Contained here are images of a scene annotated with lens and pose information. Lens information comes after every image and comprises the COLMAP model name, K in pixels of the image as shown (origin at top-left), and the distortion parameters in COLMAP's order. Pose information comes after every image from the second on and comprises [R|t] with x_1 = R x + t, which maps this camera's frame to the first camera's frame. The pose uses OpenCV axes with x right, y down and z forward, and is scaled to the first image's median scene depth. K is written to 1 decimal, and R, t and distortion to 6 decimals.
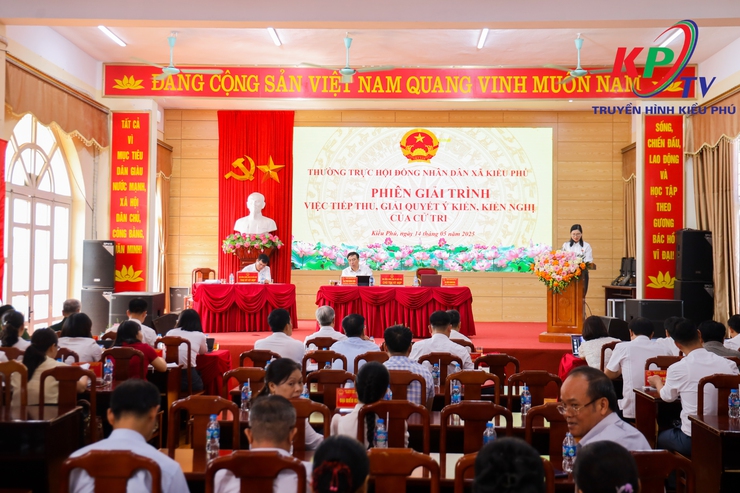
lens RADIAL K [[827.7, 0, 370.6], [0, 827.7, 245.7], [0, 0, 1]] dist [-0.003122, 0.000000]
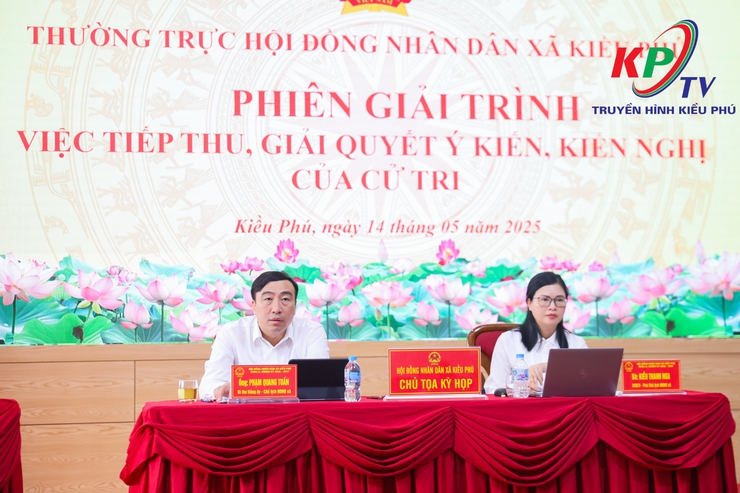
lens RADIAL K [[1418.2, 0, 369.4], [0, 1418.2, 246.7], [0, 0, 1]] dist [0.078128, 0.000000]
pose [[0.976470, -0.007999, 0.215507, -0.067036], [0.016576, 0.999139, -0.038022, 0.014769], [-0.215018, 0.040700, 0.975762, 0.449230]]
